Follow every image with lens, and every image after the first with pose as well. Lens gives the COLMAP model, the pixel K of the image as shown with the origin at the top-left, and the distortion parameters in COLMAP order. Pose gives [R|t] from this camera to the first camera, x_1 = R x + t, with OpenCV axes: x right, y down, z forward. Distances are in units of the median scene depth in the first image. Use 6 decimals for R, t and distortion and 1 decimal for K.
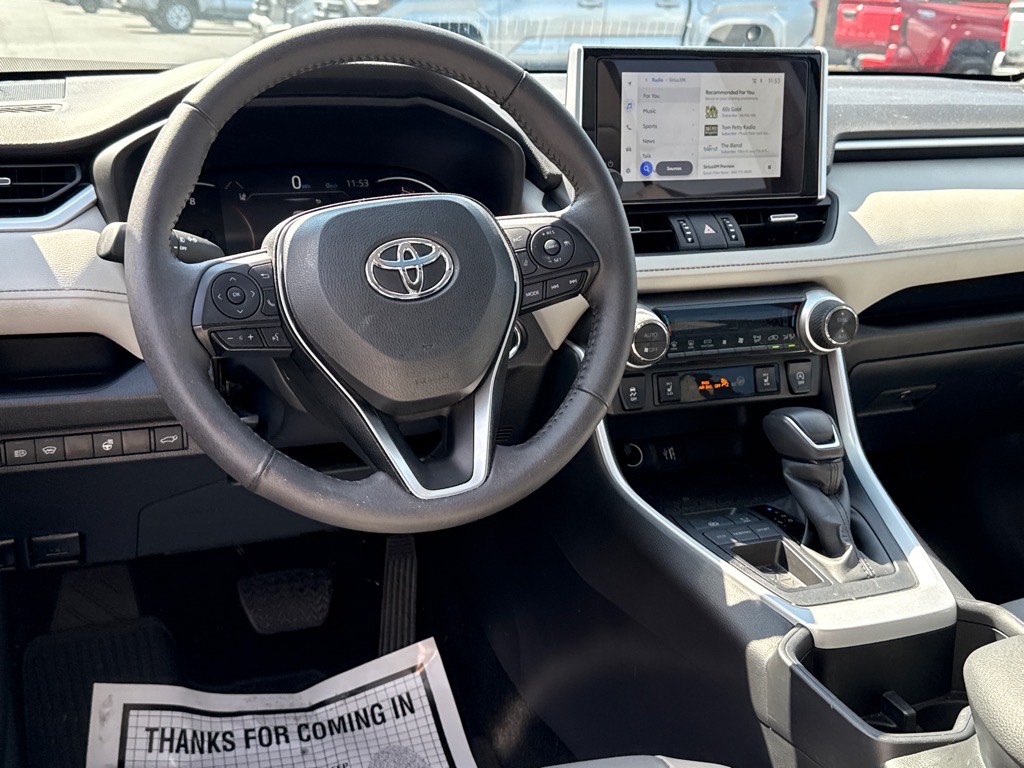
lens RADIAL K [[1195.9, 0, 511.8], [0, 1195.9, 385.1], [0, 0, 1]] dist [0.076287, 0.000000]
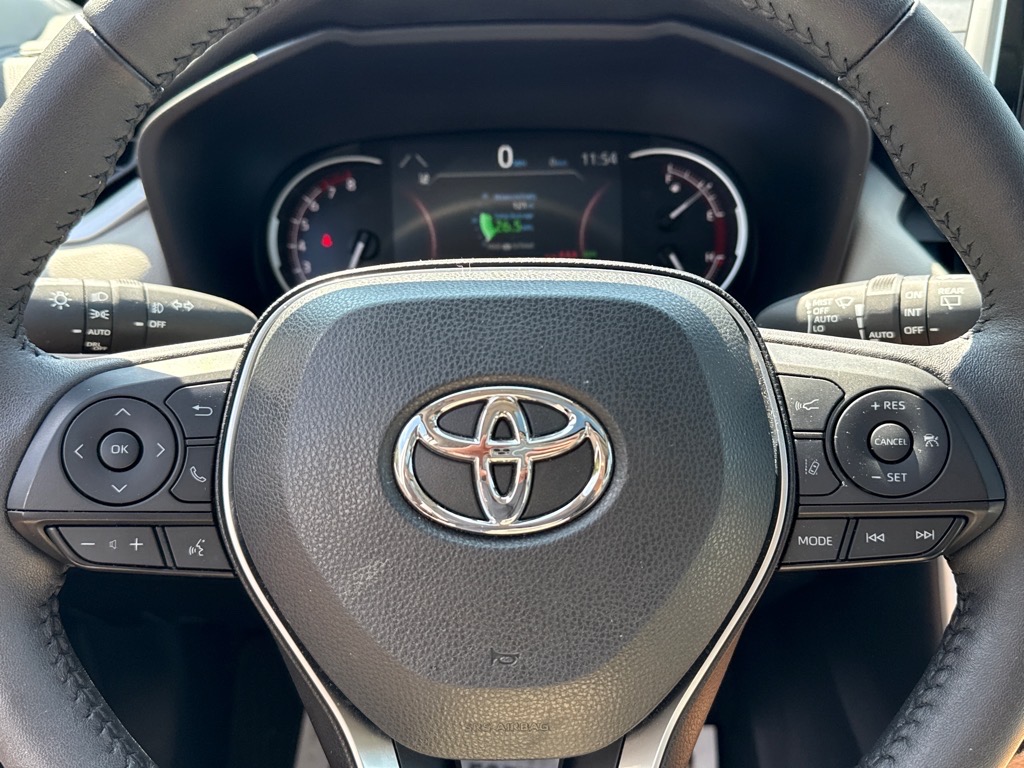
lens RADIAL K [[924.5, 0, 510.2], [0, 924.5, 382.1], [0, 0, 1]] dist [-0.014780, -0.020498]
pose [[0.911058, 0.214017, -0.352378, 0.023535], [-0.162593, 0.971949, 0.169936, -0.178018], [0.378863, -0.097528, 0.920300, 0.710355]]
